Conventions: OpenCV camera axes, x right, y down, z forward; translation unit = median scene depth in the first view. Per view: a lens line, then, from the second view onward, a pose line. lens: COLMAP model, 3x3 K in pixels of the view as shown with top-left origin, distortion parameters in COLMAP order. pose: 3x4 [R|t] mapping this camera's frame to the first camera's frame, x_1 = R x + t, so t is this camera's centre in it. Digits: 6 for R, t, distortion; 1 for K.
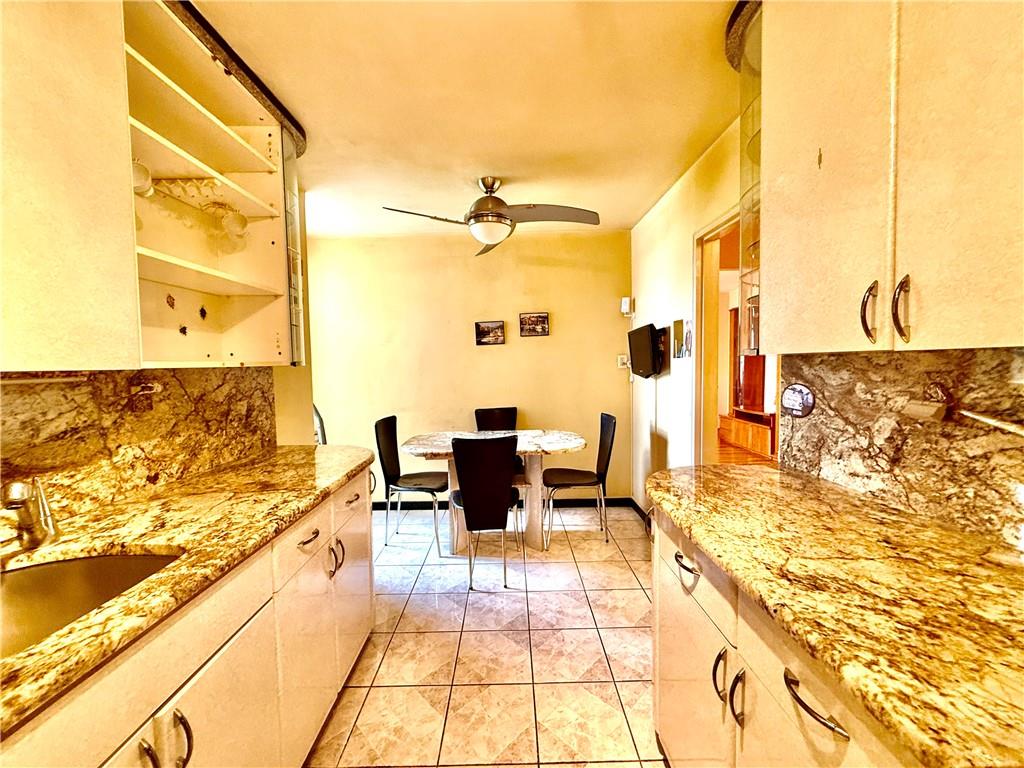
lens RADIAL K [[408.2, 0, 509.2], [0, 408.2, 381.4], [0, 0, 1]] dist [-0.000816, 0.000614]
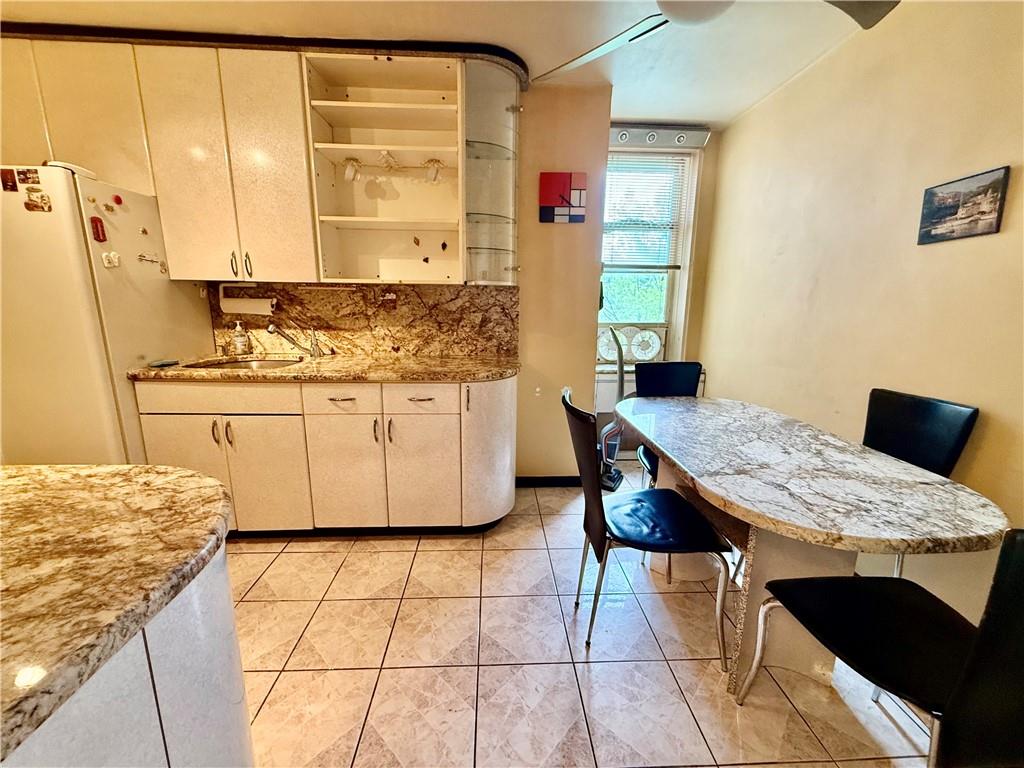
lens RADIAL K [[408.2, 0, 511.7], [0, 408.2, 382.7], [0, 0, 1]] dist [-0.000816, 0.000614]
pose [[0.047709, 0.221142, -0.974074, 0.897131], [-0.062285, 0.973945, 0.218063, -0.035193], [0.996917, 0.050266, 0.060239, 1.404422]]
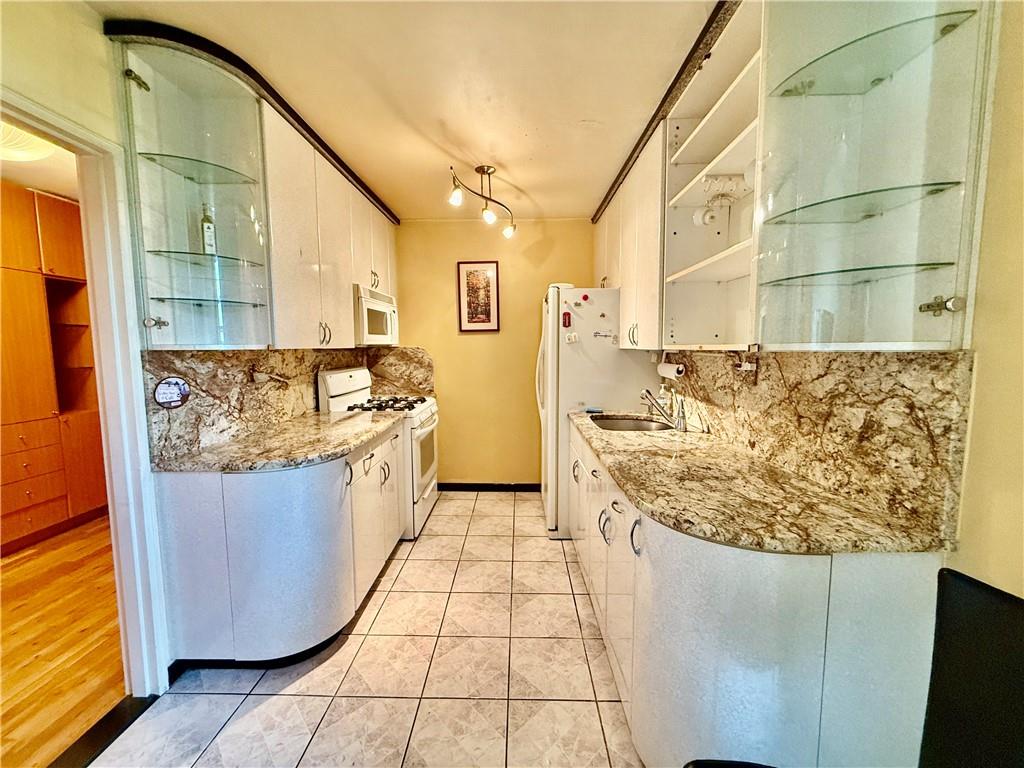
lens RADIAL K [[408.2, 0, 510.6], [0, 408.2, 381.7], [0, 0, 1]] dist [-0.000816, 0.000614]
pose [[-0.999654, 0.020203, 0.016836, -0.207953], [0.022260, 0.990917, 0.132622, -0.109458], [-0.014004, 0.132951, -0.991024, 2.152363]]
